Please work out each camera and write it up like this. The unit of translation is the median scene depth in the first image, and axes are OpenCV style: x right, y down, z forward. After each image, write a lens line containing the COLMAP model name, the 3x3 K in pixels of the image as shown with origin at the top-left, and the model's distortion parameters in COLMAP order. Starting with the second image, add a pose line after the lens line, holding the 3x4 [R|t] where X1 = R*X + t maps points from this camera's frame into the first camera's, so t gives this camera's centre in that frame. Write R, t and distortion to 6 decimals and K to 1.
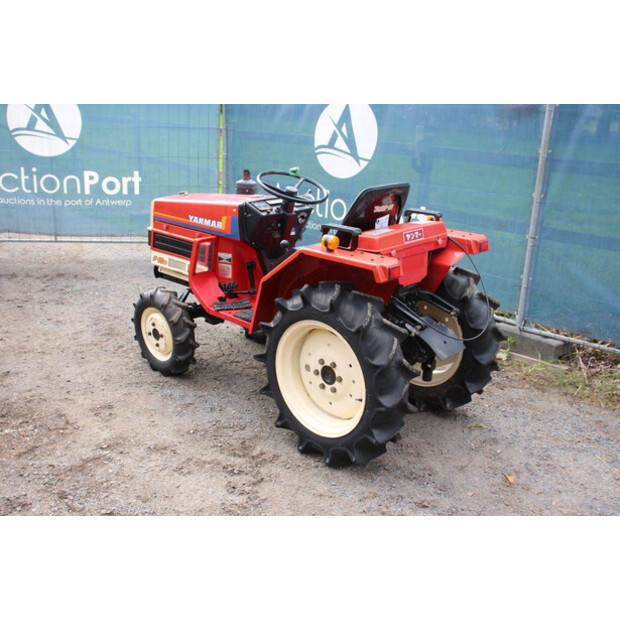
lens RADIAL K [[650.7, 0, 310.0], [0, 650.7, 310.0], [0, 0, 1]] dist [-0.059913, 0.004915]
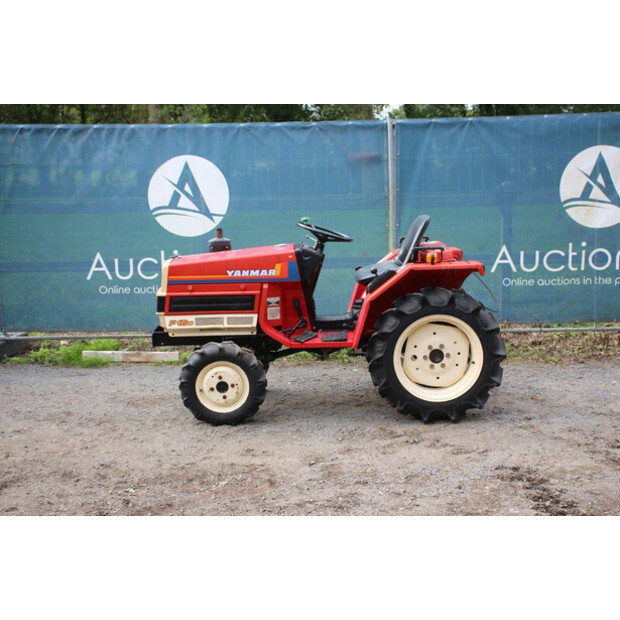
lens RADIAL K [[904.8, 0, 309.8], [0, 904.8, 319.1], [0, 0, 1]] dist [0.134439, 0.034344]
pose [[0.714032, -0.170734, 0.678976, -1.176044], [0.254737, 0.966692, -0.024806, 0.004263], [-0.652125, 0.190672, 0.733742, -0.190881]]
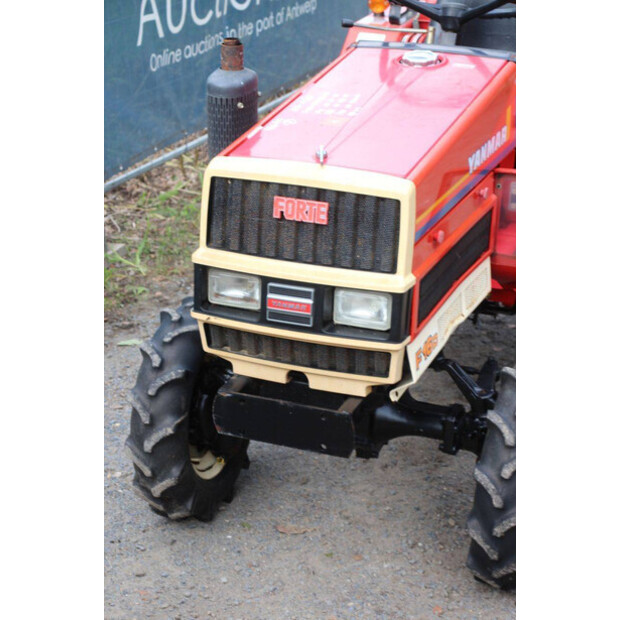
lens RADIAL K [[1448.1, 0, 320.7], [0, 1448.1, 309.8], [0, 0, 1]] dist [0.449547, 0.226090]
pose [[-0.383791, -0.373184, 0.844653, -0.923795], [0.253785, 0.836850, 0.485051, -0.519937], [-0.887861, 0.400518, -0.226467, 1.353690]]
